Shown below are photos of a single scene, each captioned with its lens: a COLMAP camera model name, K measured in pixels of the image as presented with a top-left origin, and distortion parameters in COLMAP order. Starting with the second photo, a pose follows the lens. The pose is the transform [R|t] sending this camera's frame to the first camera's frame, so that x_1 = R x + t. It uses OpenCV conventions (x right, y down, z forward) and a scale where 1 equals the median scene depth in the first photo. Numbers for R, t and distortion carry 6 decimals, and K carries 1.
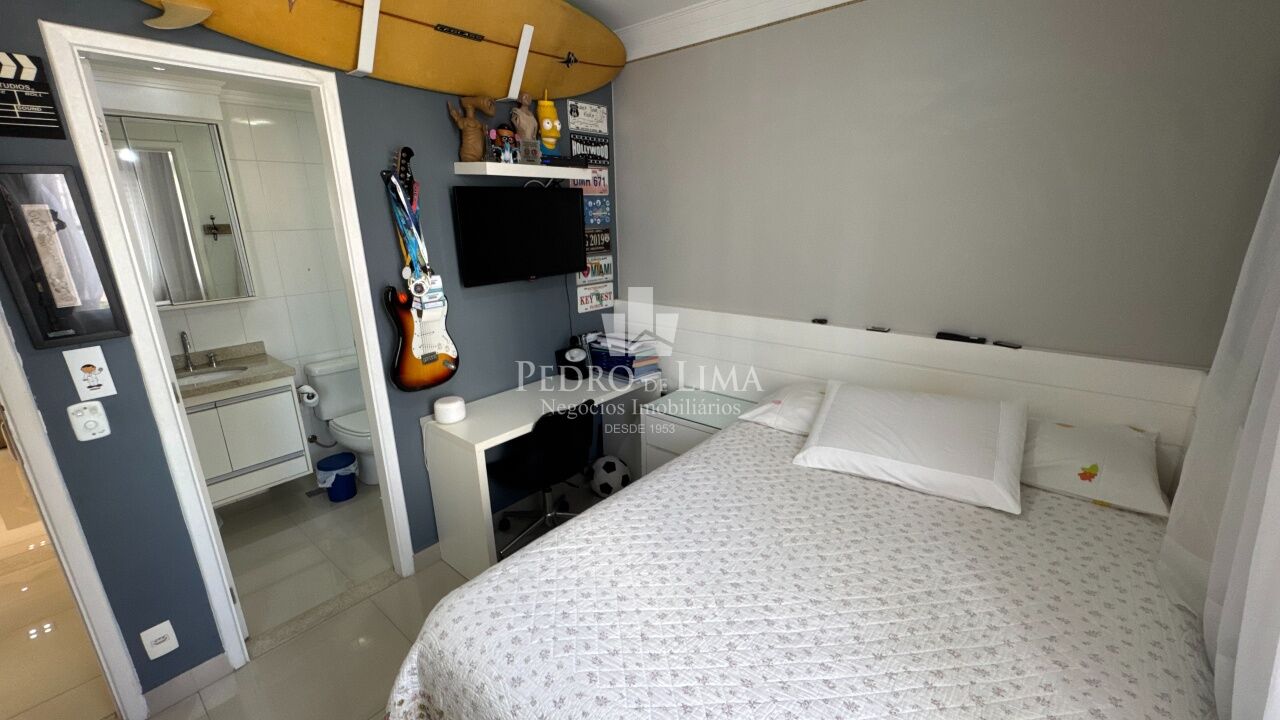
lens RADIAL K [[512.4, 0, 640.0], [0, 512.4, 360.0], [0, 0, 1]] dist [-0.005971, 0.000016]
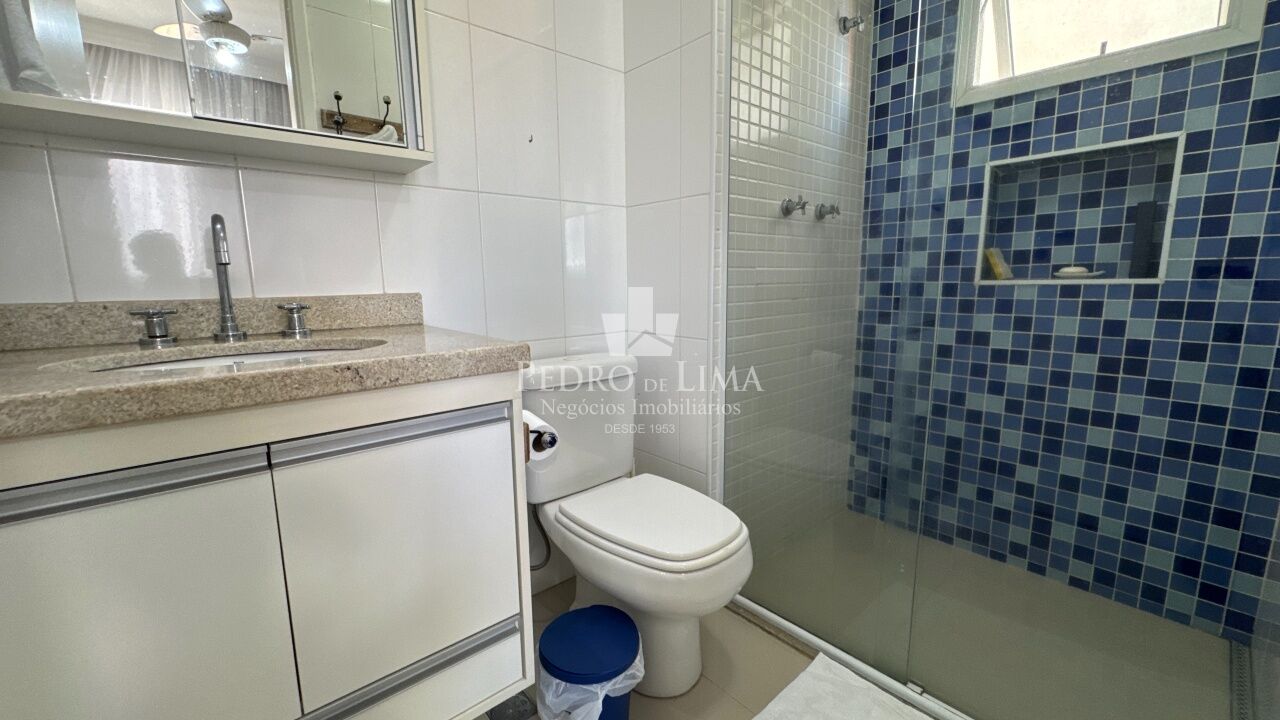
lens RADIAL K [[512.4, 0, 640.0], [0, 512.4, 360.0], [0, 0, 1]] dist [-0.005971, 0.000016]
pose [[0.988621, 0.028201, -0.147760, -0.509685], [-0.044984, 0.992745, -0.111504, 0.049875], [0.143543, 0.116882, 0.982718, 0.641809]]
